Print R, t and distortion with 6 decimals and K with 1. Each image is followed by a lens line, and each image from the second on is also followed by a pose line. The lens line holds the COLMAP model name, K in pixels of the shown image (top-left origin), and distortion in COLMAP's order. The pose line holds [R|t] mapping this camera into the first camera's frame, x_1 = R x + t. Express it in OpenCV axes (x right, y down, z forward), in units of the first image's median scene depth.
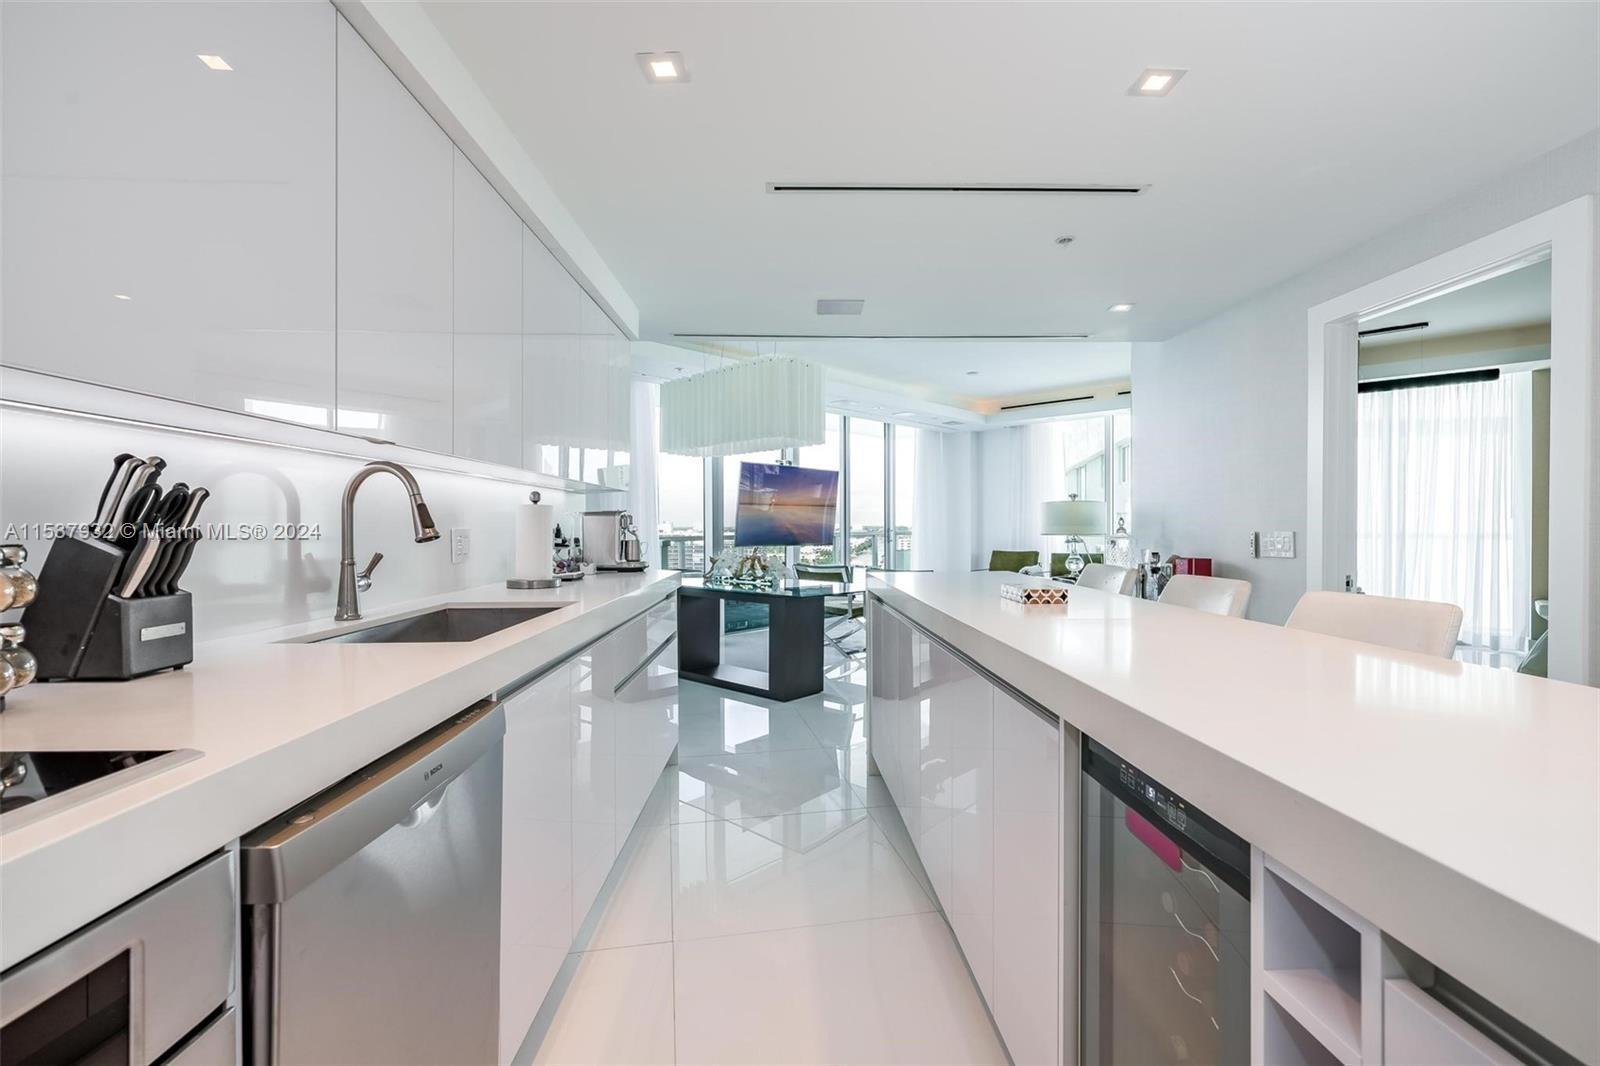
lens RADIAL K [[702.8, 0, 798.4], [0, 702.8, 528.1], [0, 0, 1]] dist [-0.000663, 0.000060]
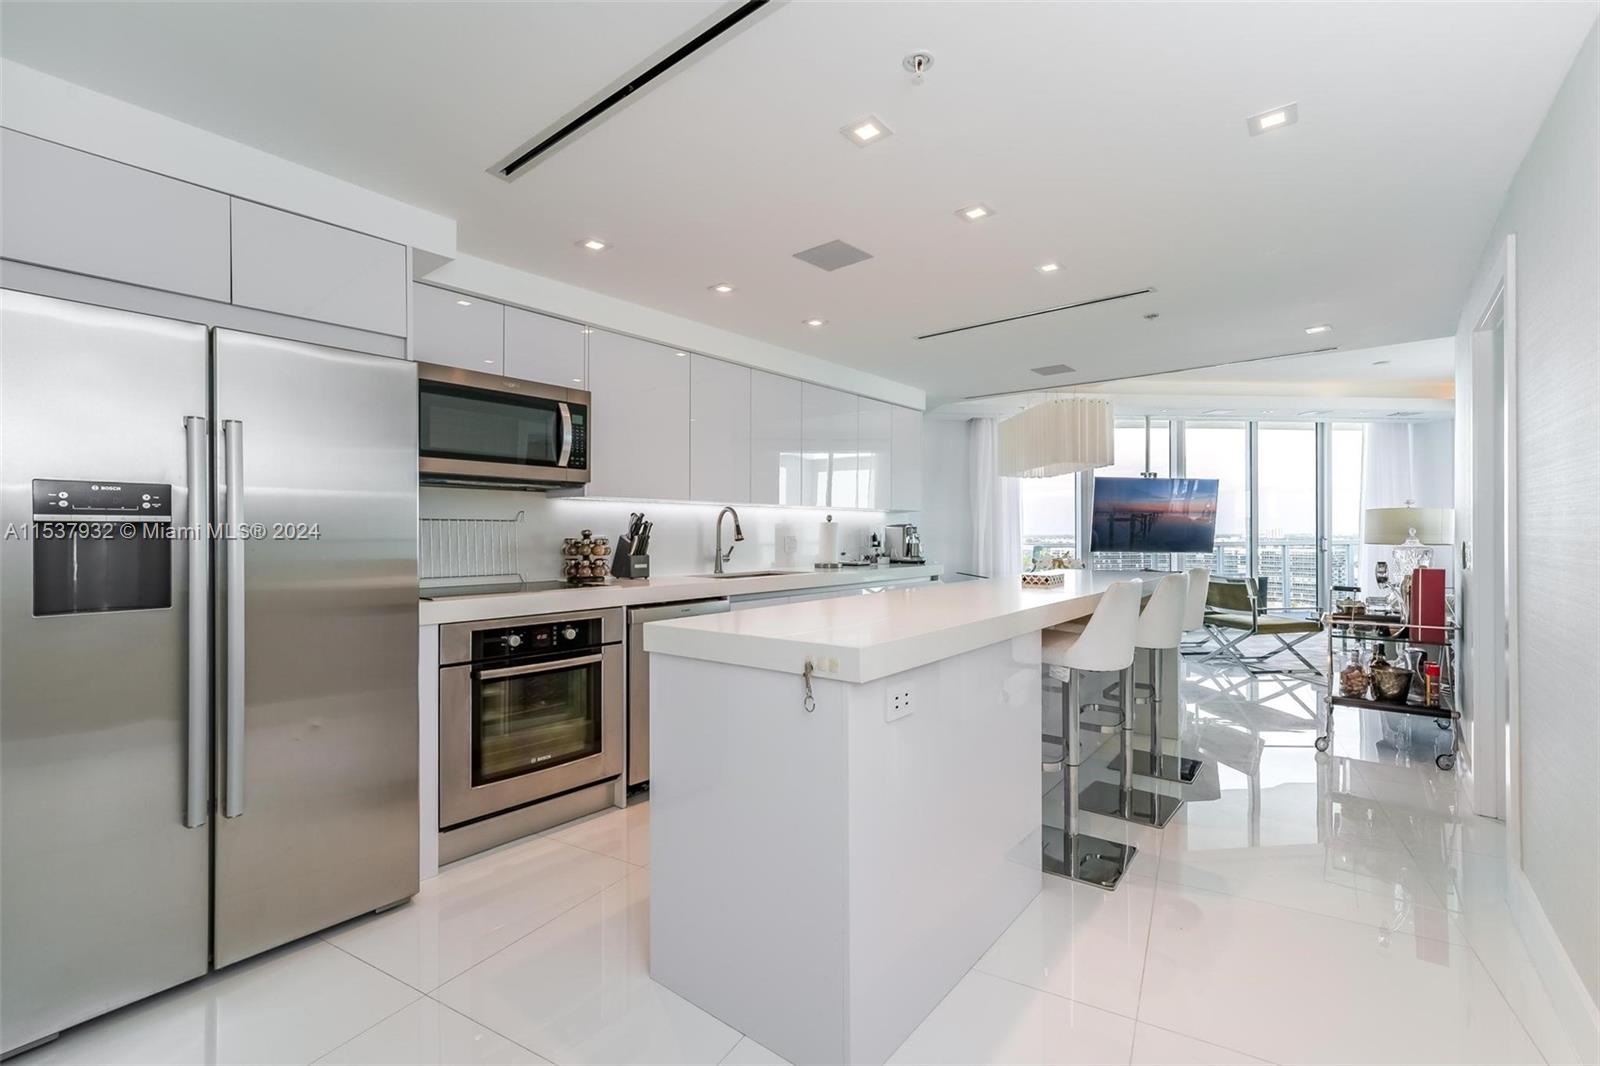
lens RADIAL K [[702.8, 0, 798.4], [0, 702.8, 528.1], [0, 0, 1]] dist [-0.000663, 0.000060]
pose [[0.754636, -0.001835, -0.656141, 0.389121], [-0.004163, 0.999963, -0.007584, -0.001966], [0.656130, 0.008455, 0.754600, -0.215474]]
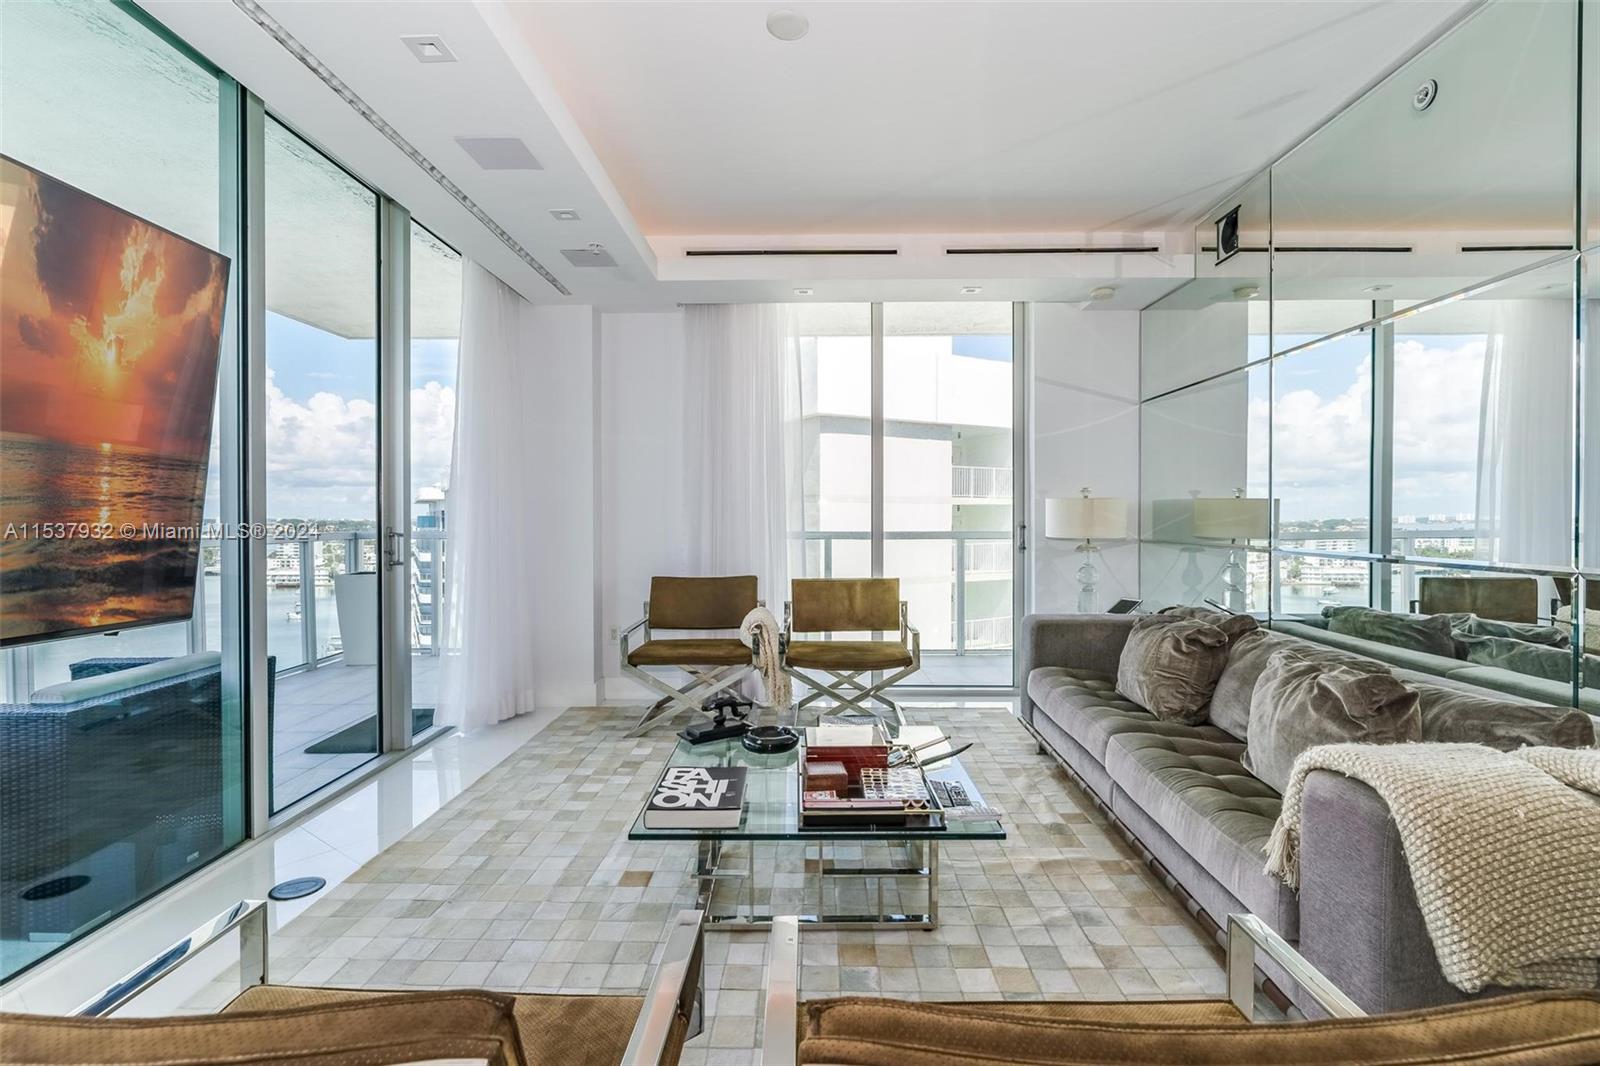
lens RADIAL K [[741.3, 0, 795.7], [0, 741.3, 521.1], [0, 0, 1]] dist [-0.009218, 0.001430]
pose [[0.730496, -0.000889, 0.682917, 0.048666], [0.000828, 1.000000, 0.000416, -0.004898], [-0.682917, 0.000261, 0.730496, 1.069597]]
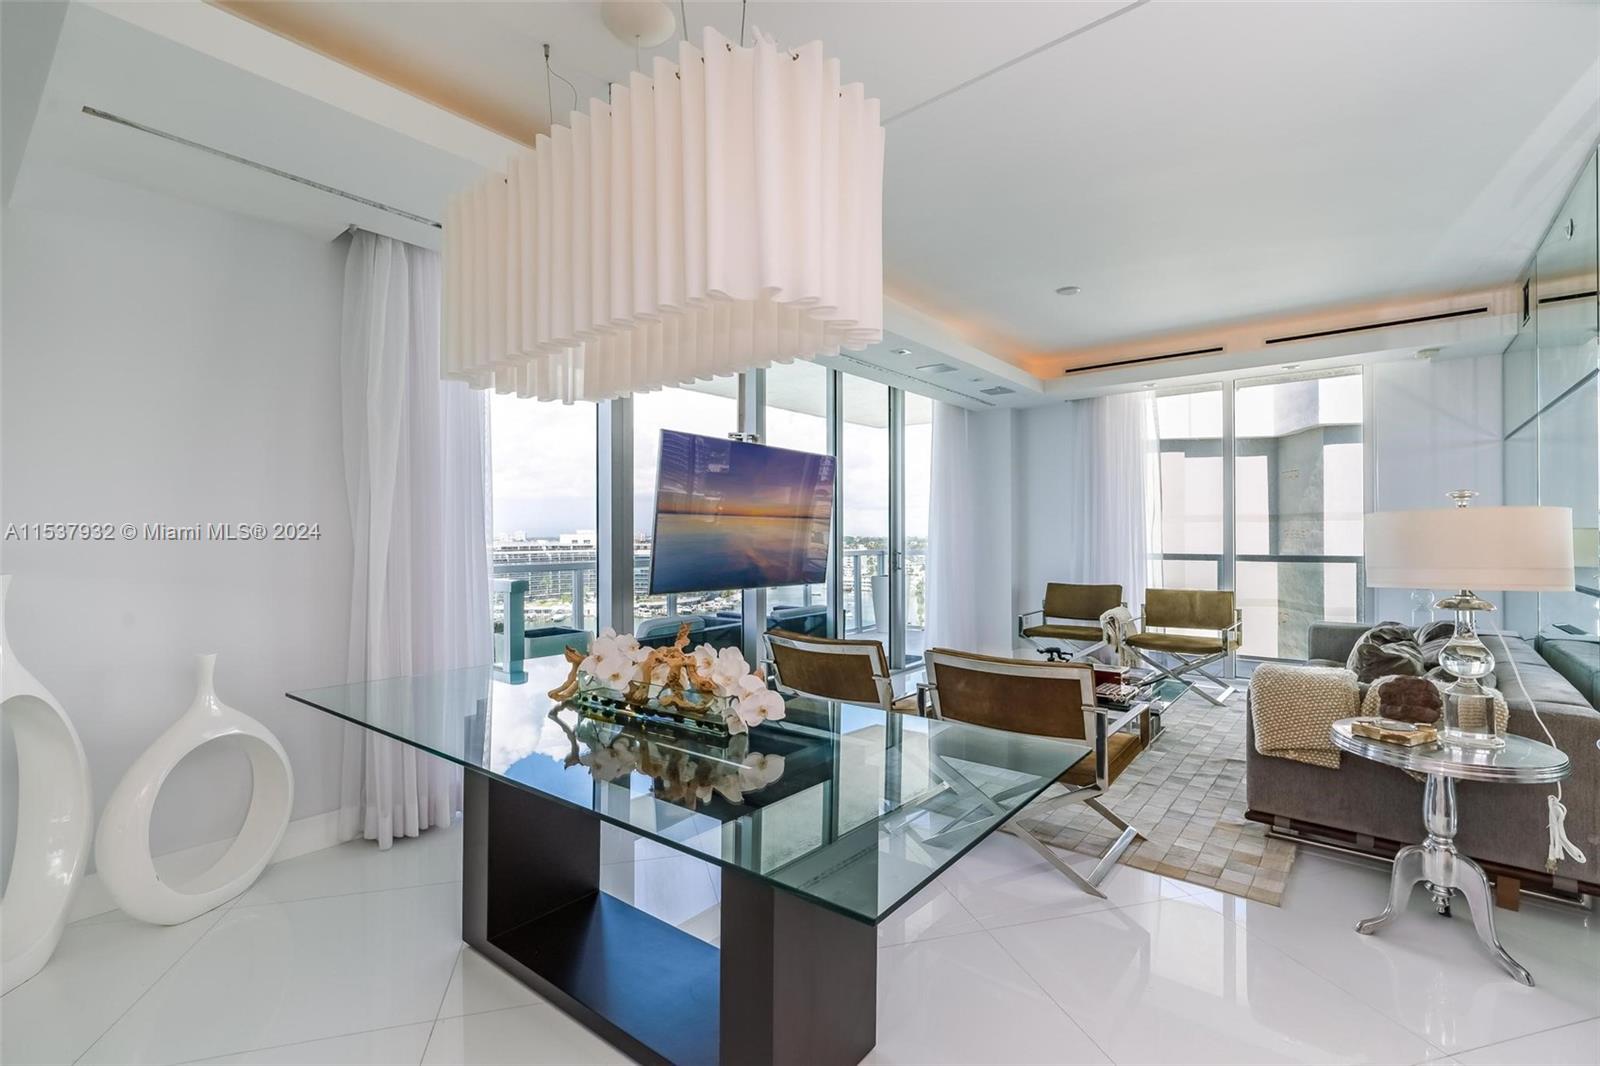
lens RADIAL K [[715.1, 0, 792.8], [0, 715.1, 530.4], [0, 0, 1]] dist [-0.002042, -0.000515]
pose [[0.996897, 0.000911, 0.078707, -0.032501], [-0.000079, 0.999944, -0.010566, -0.019192], [-0.078712, 0.010527, 0.996842, 0.603779]]
